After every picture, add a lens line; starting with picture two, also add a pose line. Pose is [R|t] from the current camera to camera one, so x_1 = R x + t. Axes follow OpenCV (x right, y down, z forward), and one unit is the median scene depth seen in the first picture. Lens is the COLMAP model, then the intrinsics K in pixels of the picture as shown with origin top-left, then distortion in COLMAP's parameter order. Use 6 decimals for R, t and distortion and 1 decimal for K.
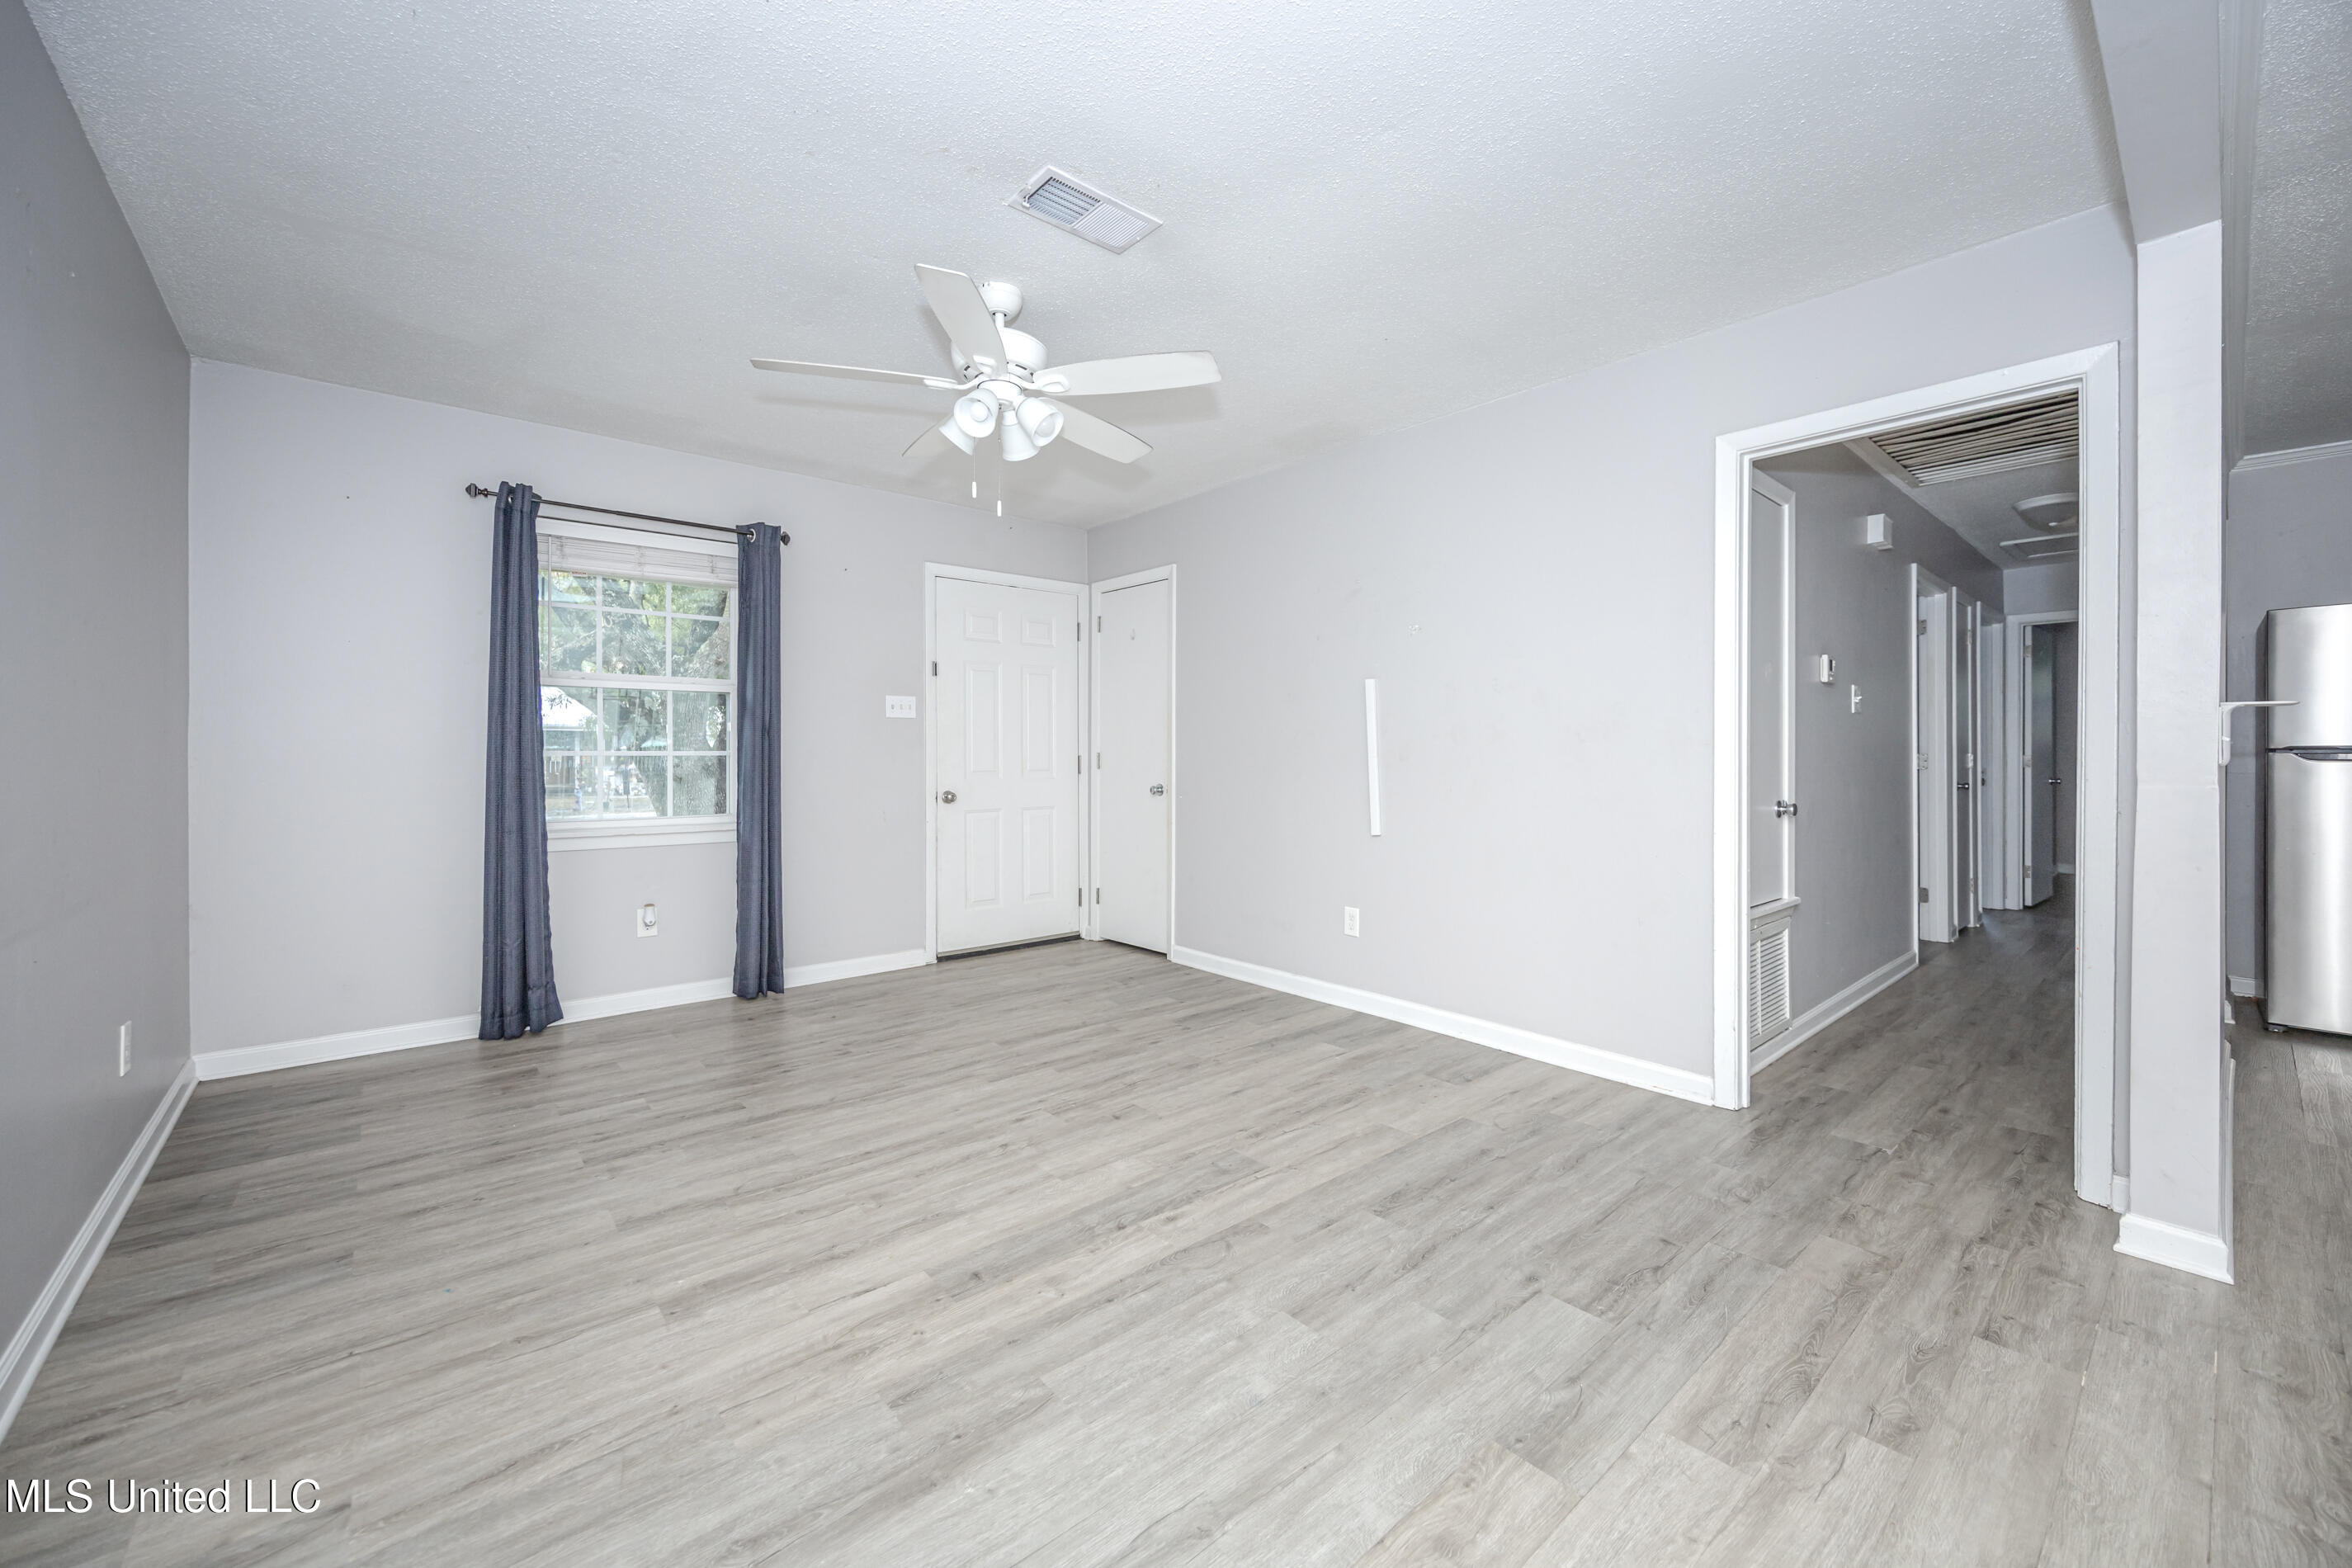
lens RADIAL K [[919.0, 0, 1173.6], [0, 919.0, 747.6], [0, 0, 1]] dist [-0.003131, 0.000196]
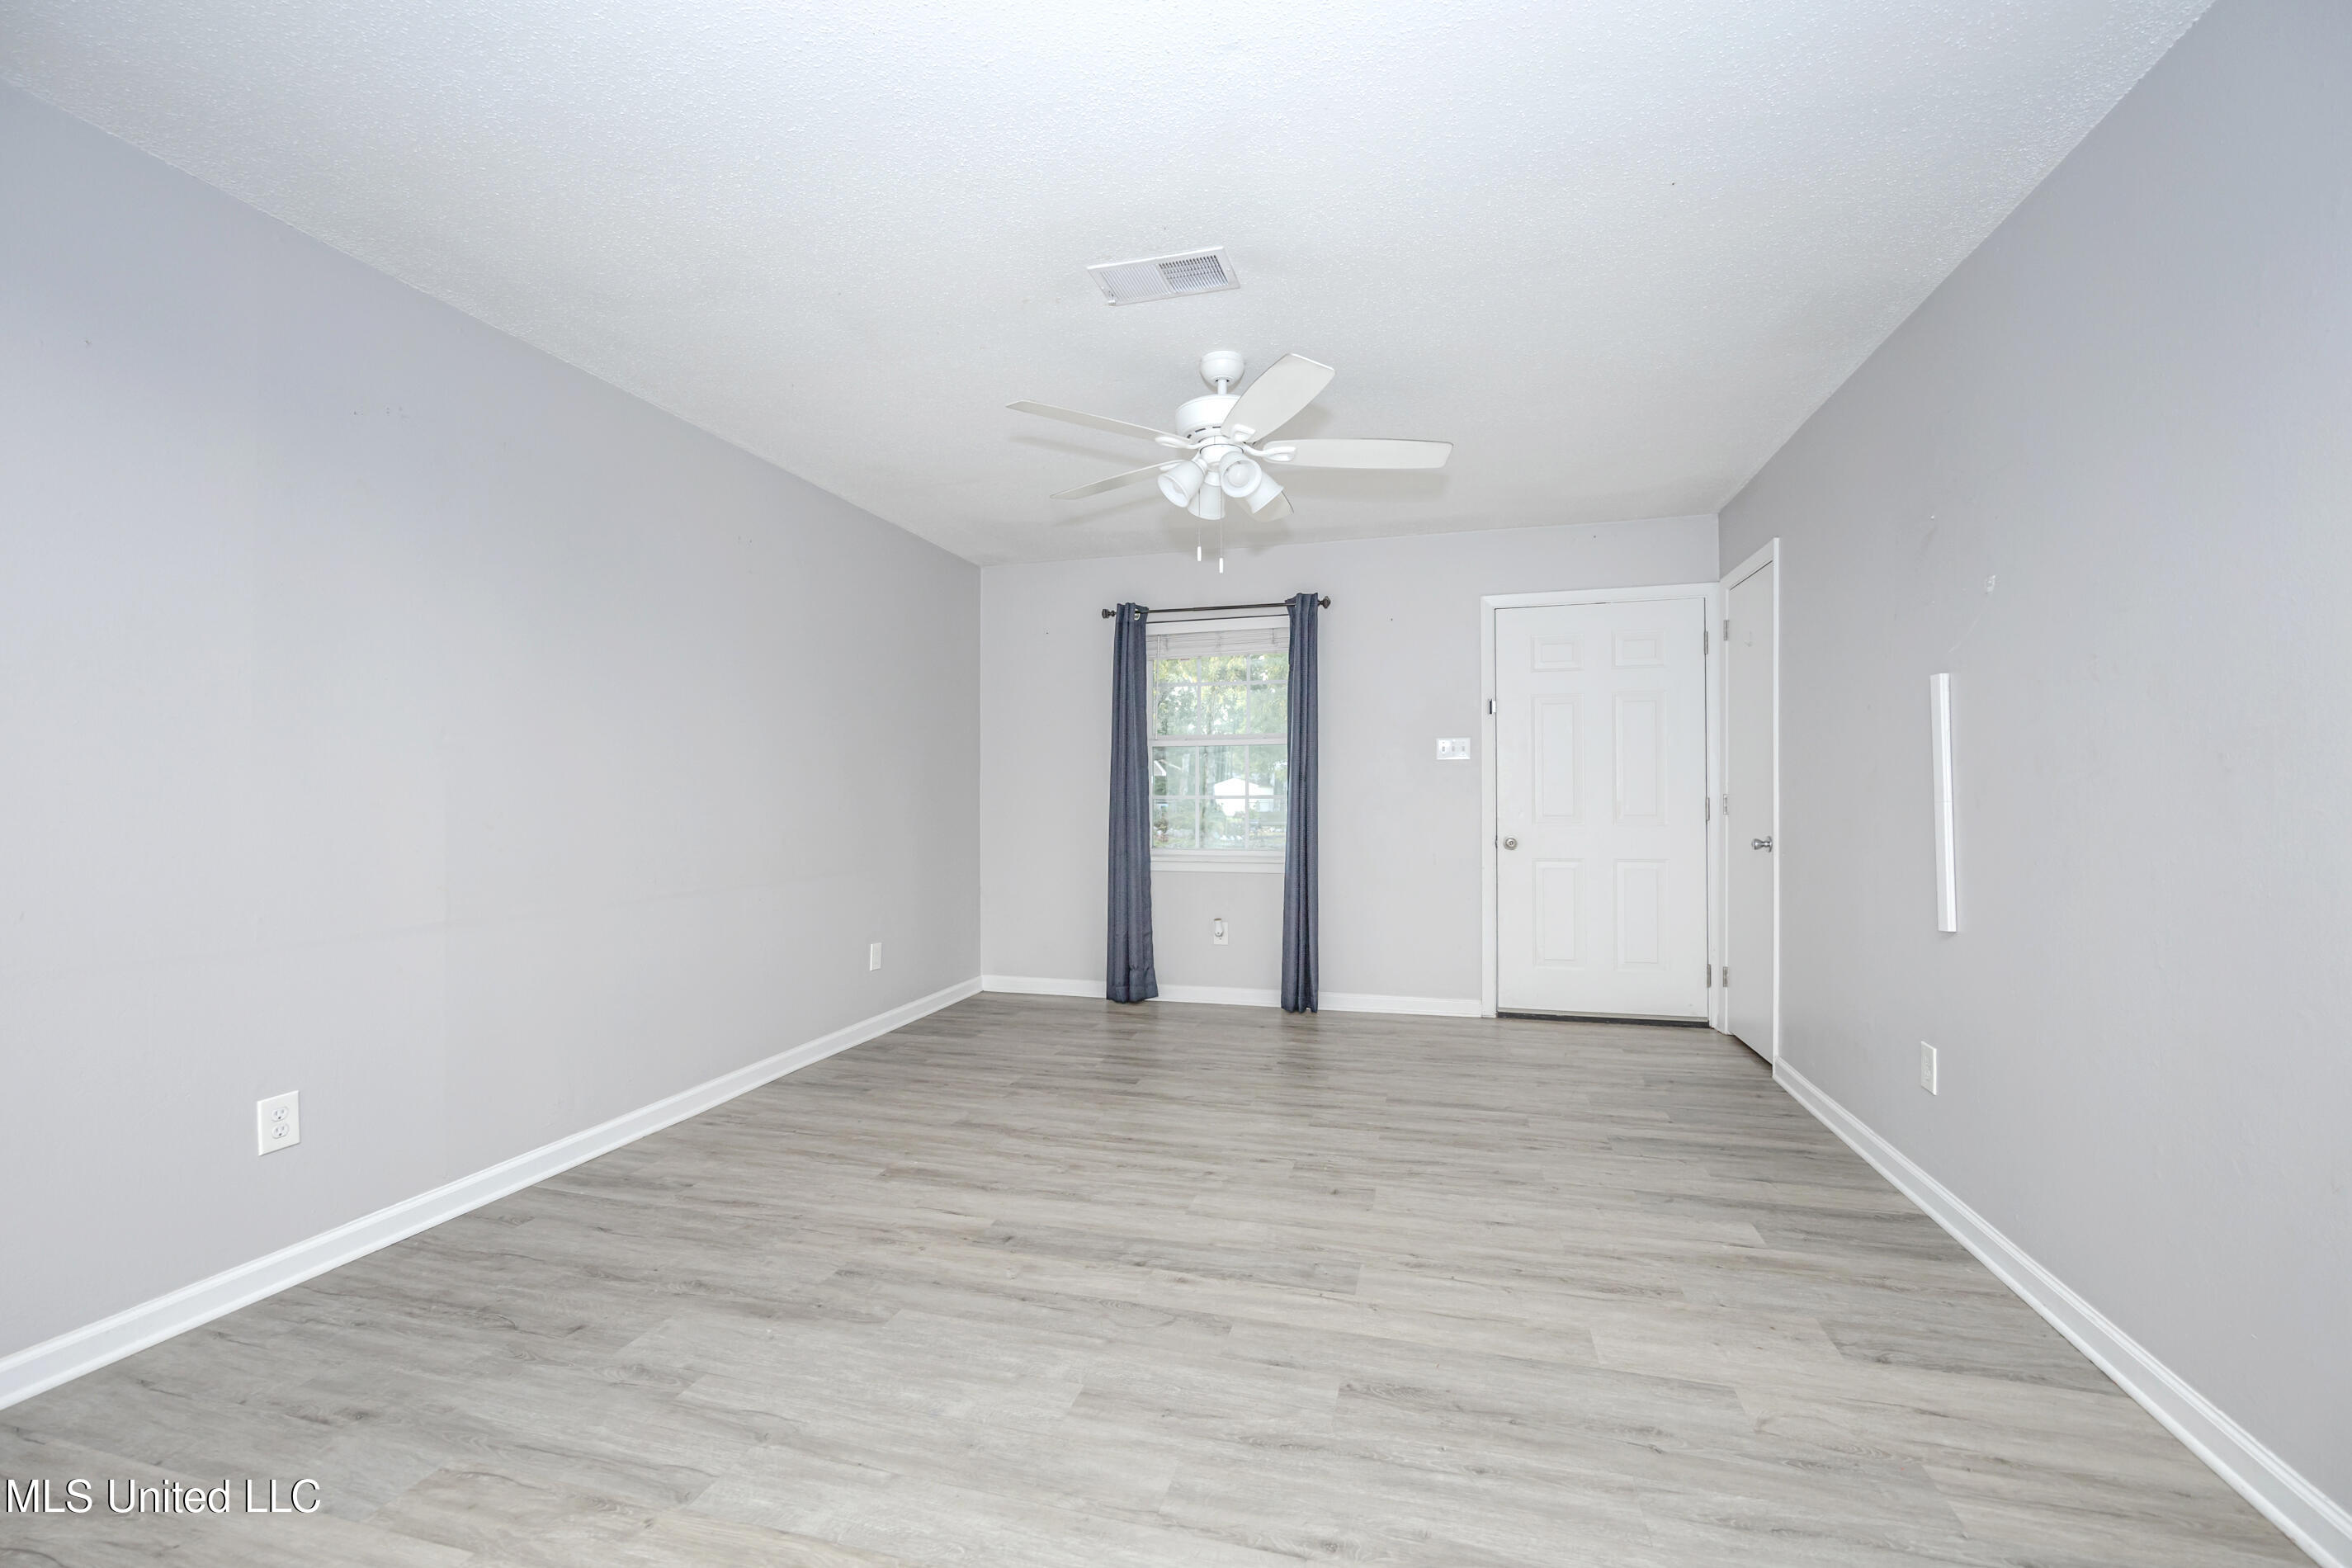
lens RADIAL K [[930.6, 0, 1176.0], [0, 930.6, 784.0], [0, 0, 1]] dist [-0.004250, 0.000057]
pose [[0.570018, -0.012522, -0.821537, 0.646804], [0.010085, 0.999915, -0.008243, -0.002897], [0.821570, -0.003587, 0.570096, 0.349515]]
